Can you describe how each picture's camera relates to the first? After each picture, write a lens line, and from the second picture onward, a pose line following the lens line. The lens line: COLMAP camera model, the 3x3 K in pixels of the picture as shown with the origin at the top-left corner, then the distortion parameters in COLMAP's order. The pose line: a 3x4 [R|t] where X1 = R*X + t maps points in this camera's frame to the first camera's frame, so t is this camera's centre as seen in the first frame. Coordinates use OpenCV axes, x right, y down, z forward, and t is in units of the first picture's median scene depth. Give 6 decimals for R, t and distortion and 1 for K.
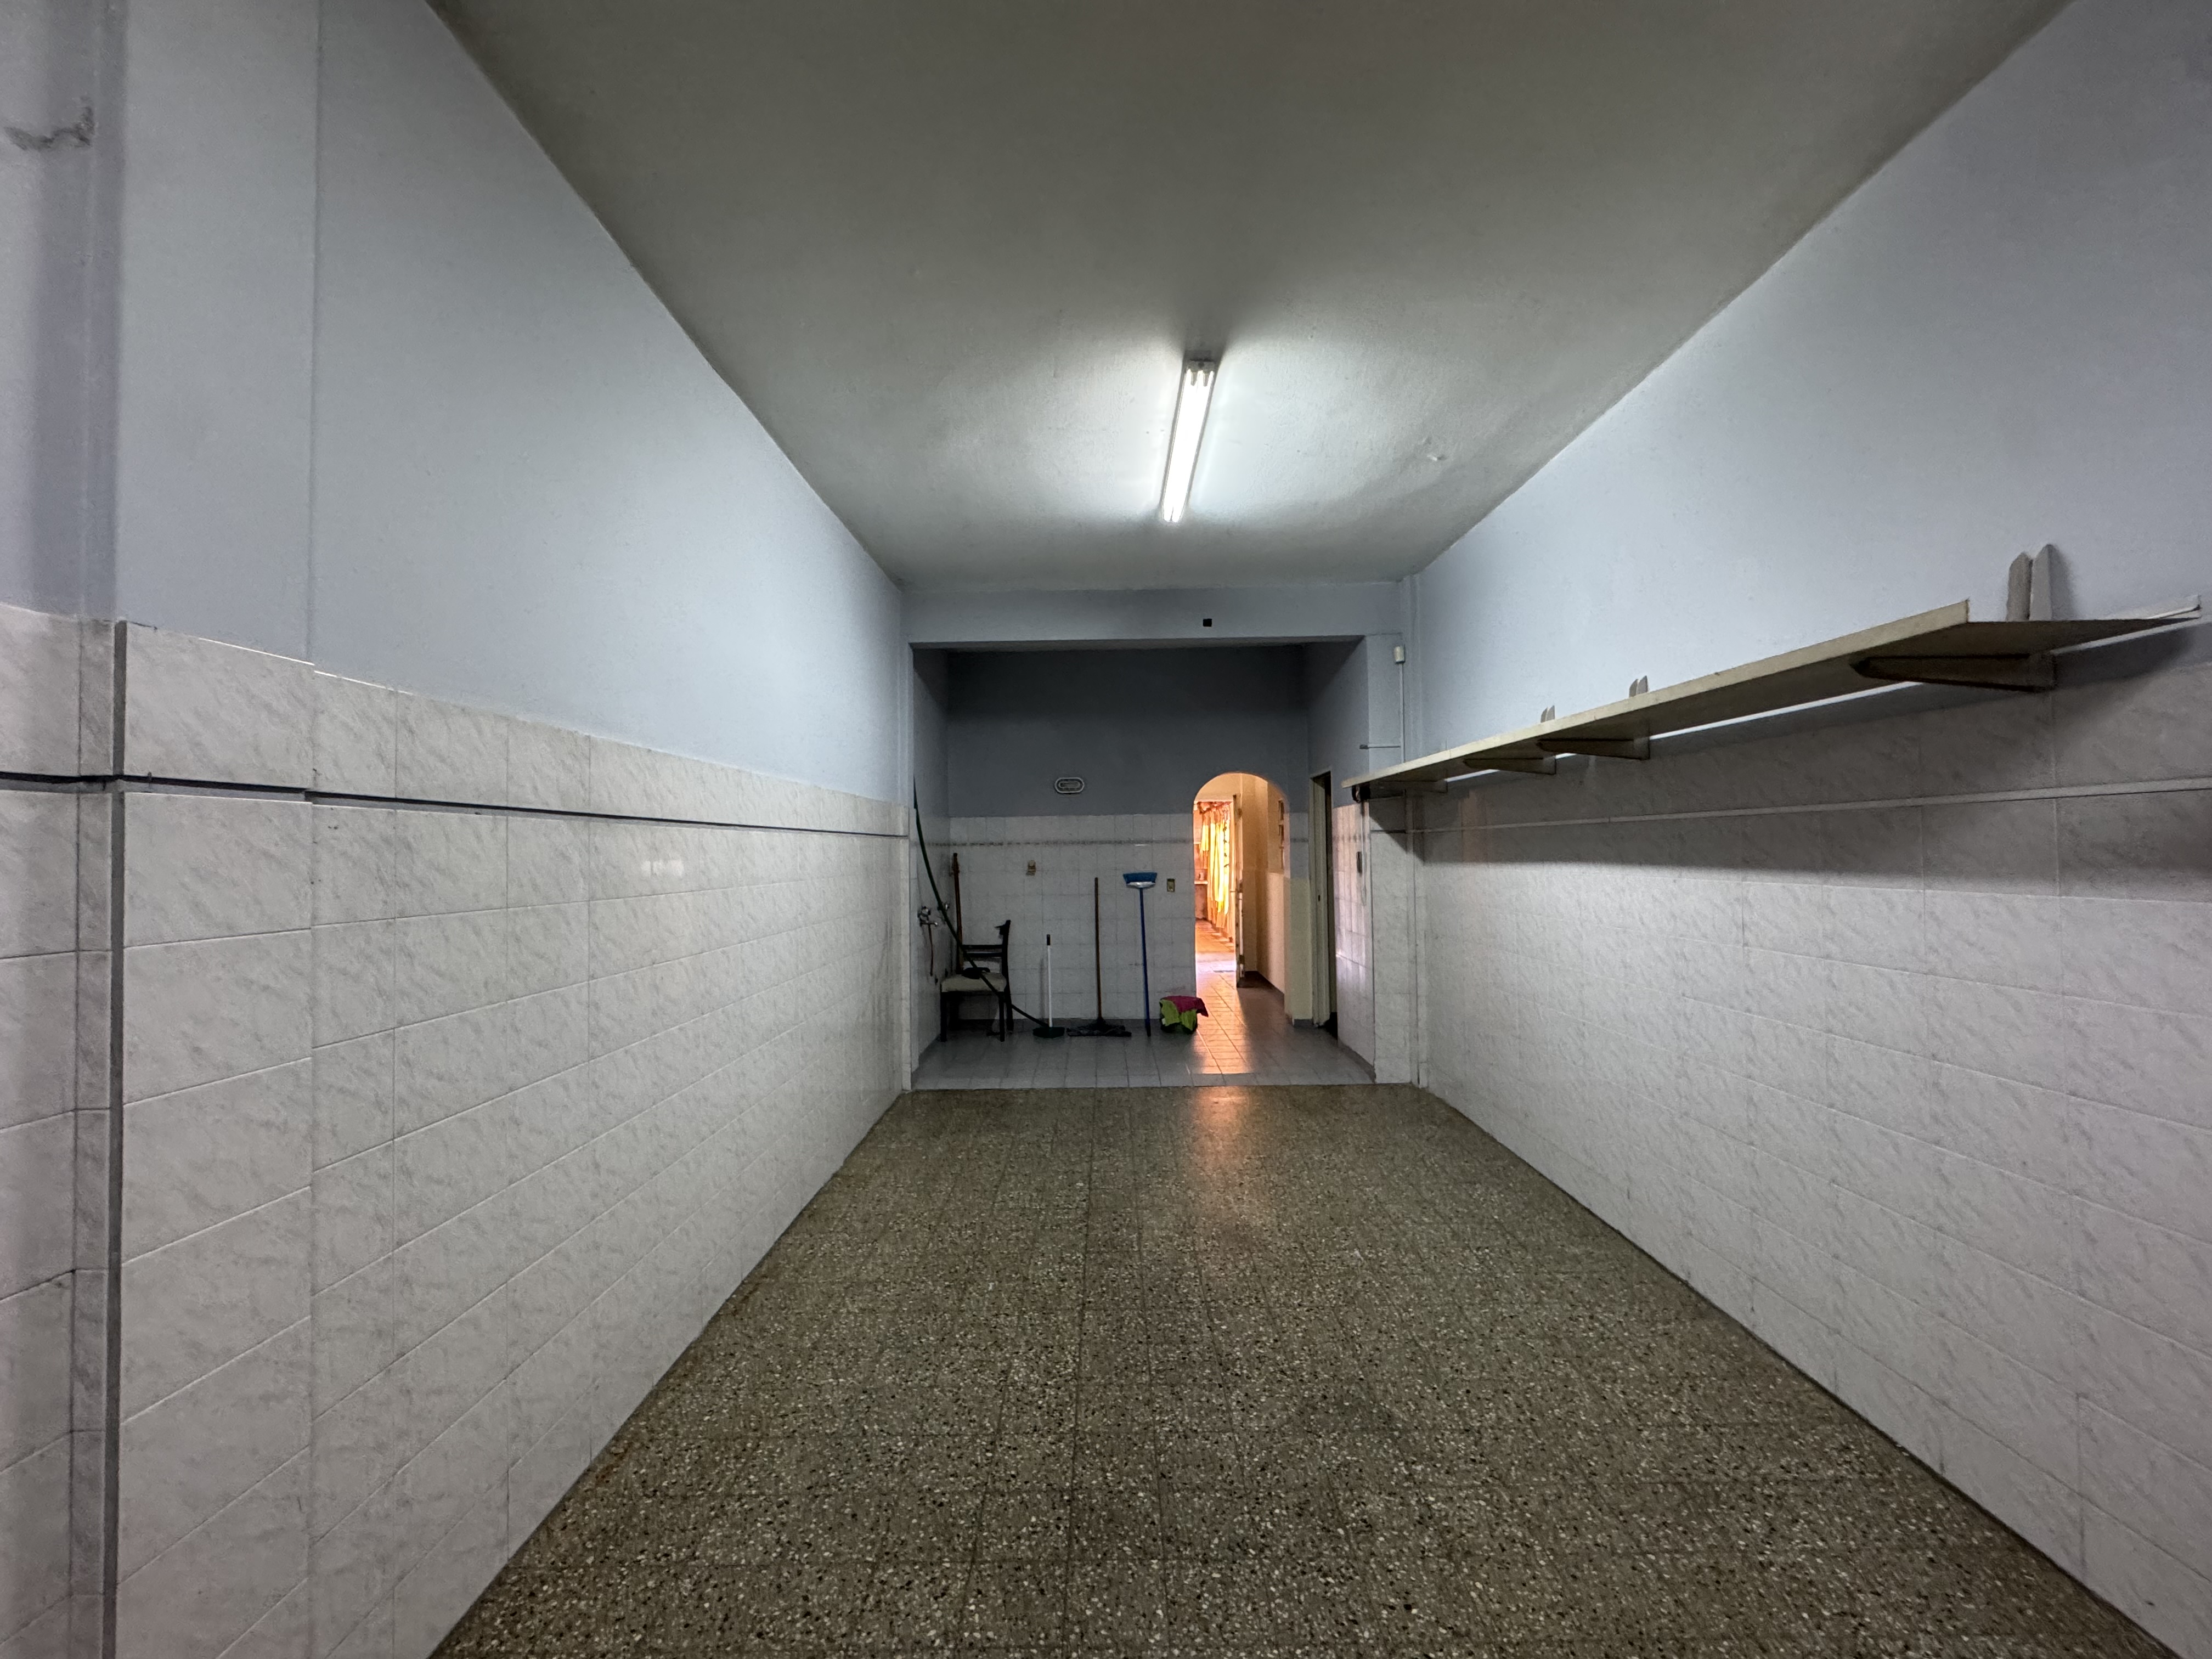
lens RADIAL K [[878.9, 0, 1105.0], [0, 878.9, 830.0], [0, 0, 1]] dist [-0.004635, 0.000226]
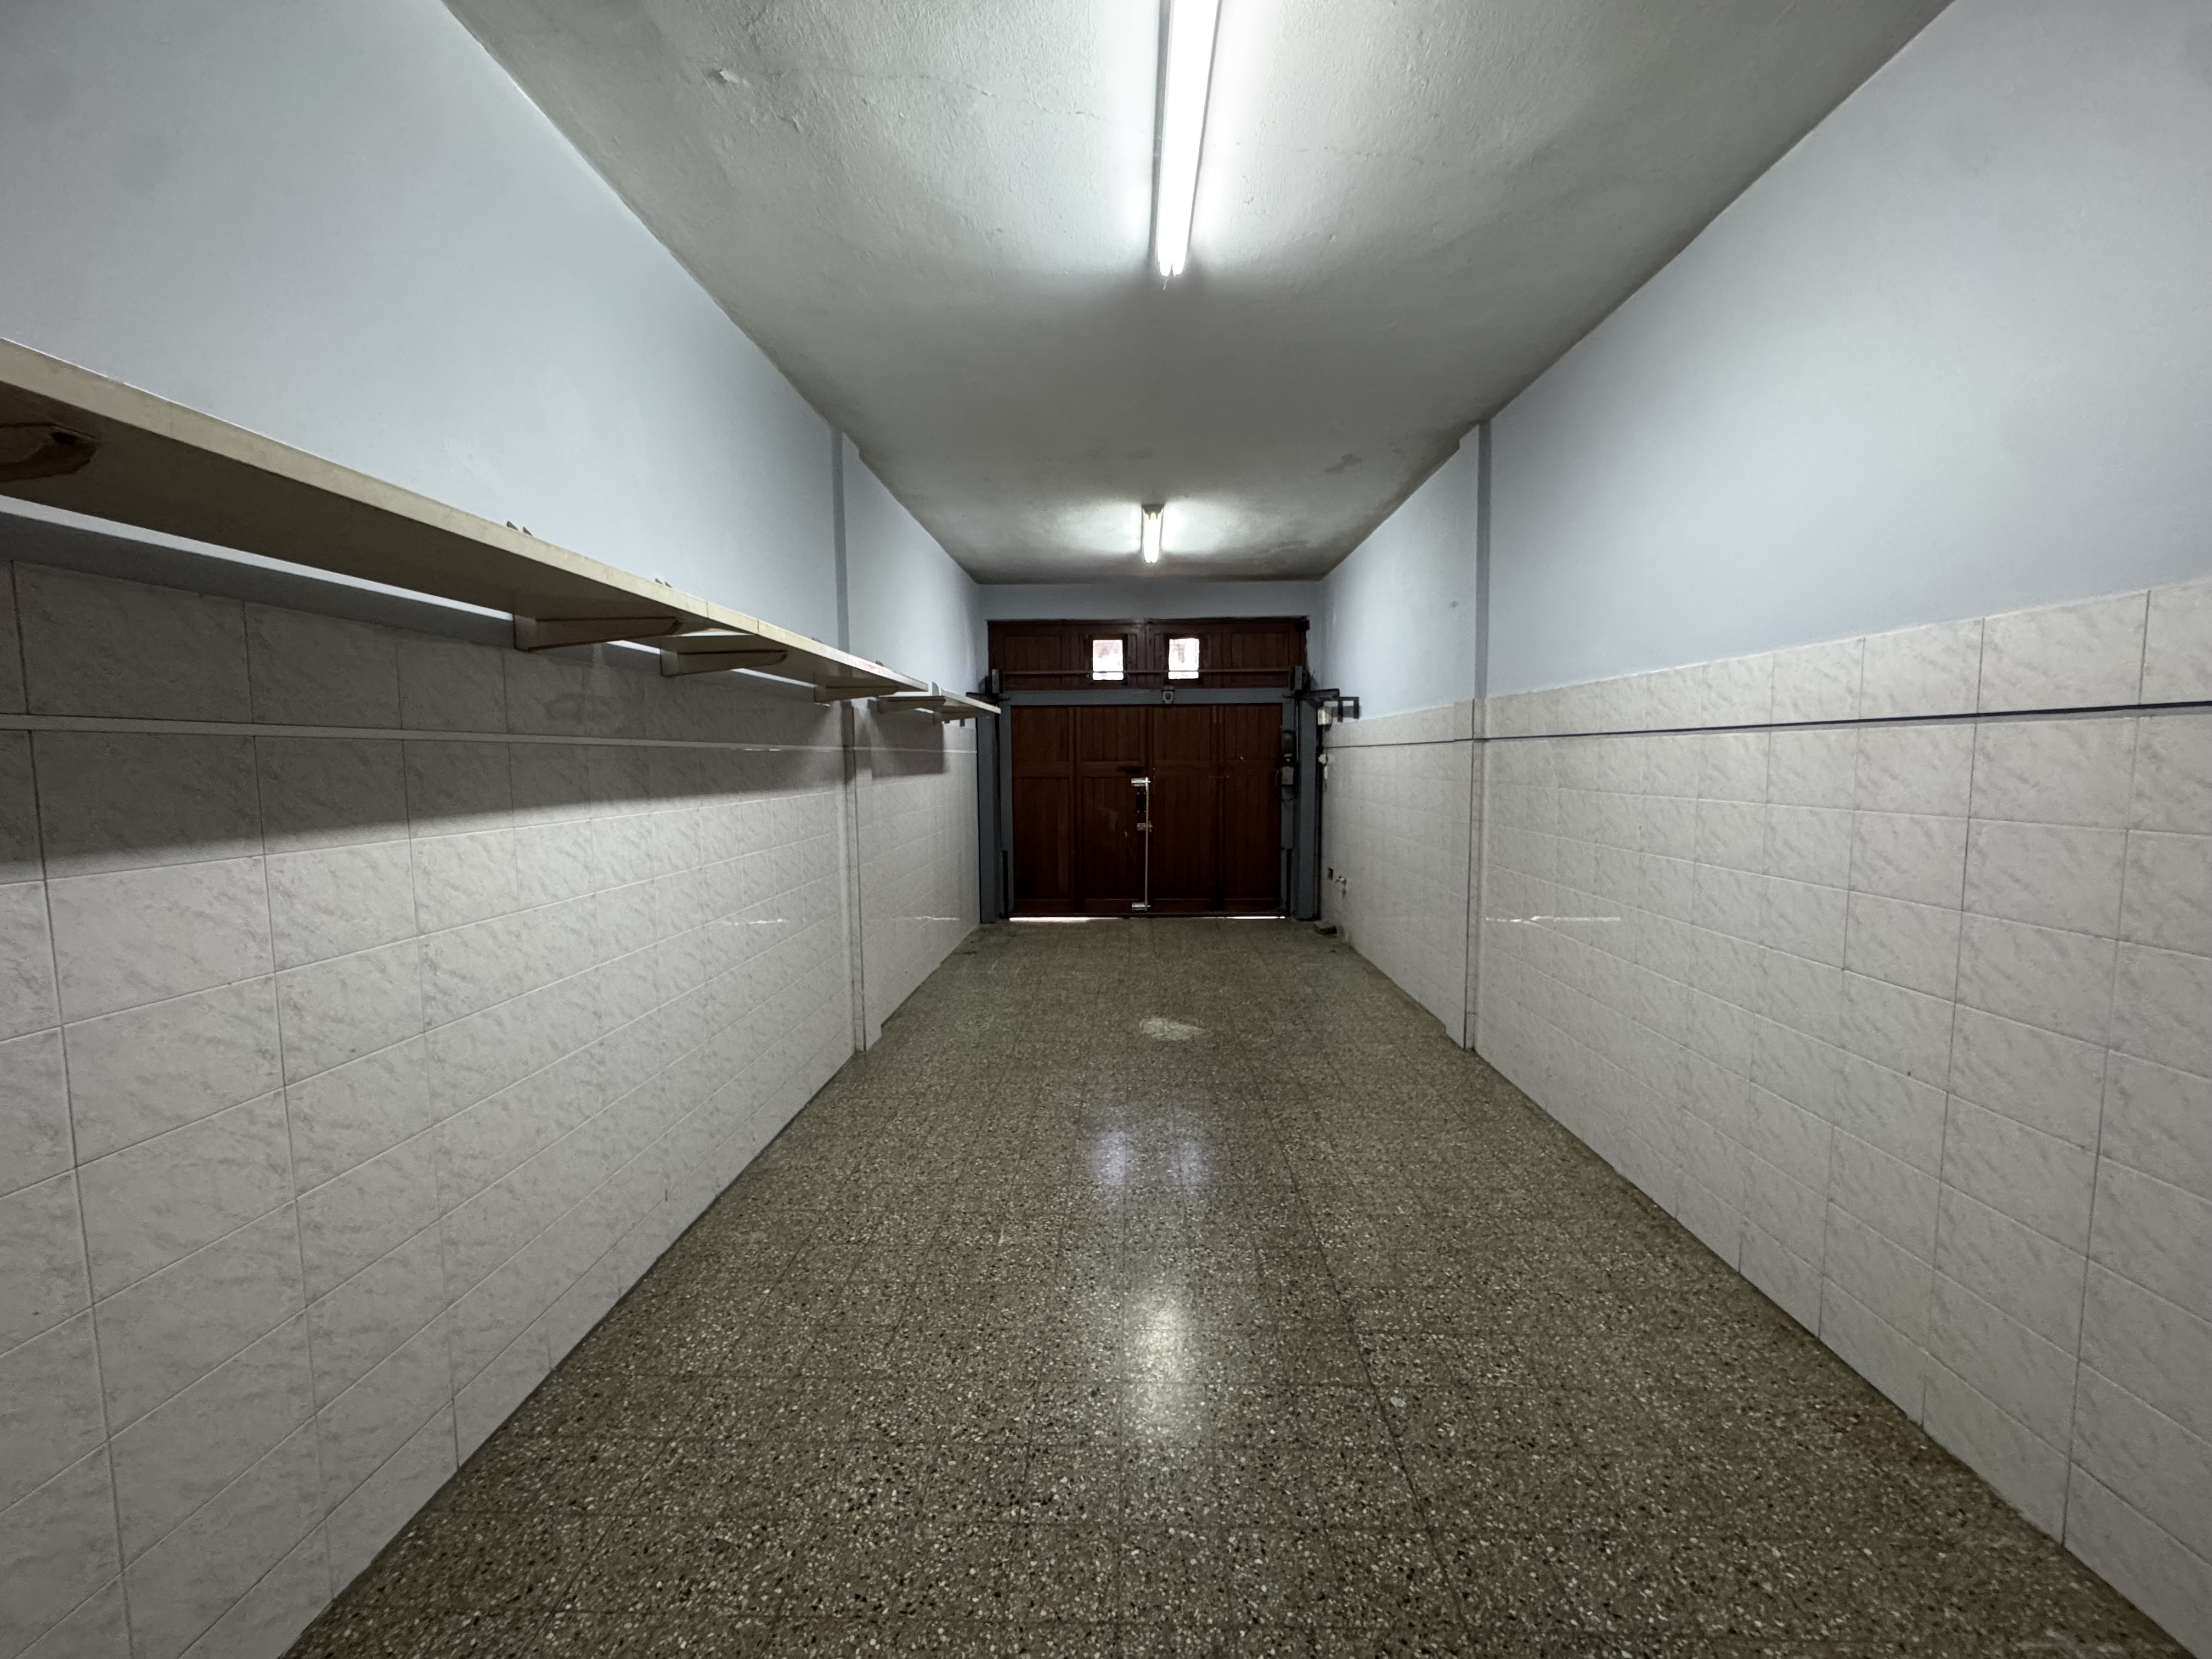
lens RADIAL K [[878.9, 0, 1105.0], [0, 878.9, 830.0], [0, 0, 1]] dist [-0.004635, 0.000226]
pose [[-0.999417, 0.020542, 0.027269, 0.167978], [0.022130, 0.997997, 0.059263, 0.032159], [-0.025997, 0.059832, -0.997870, 2.005157]]
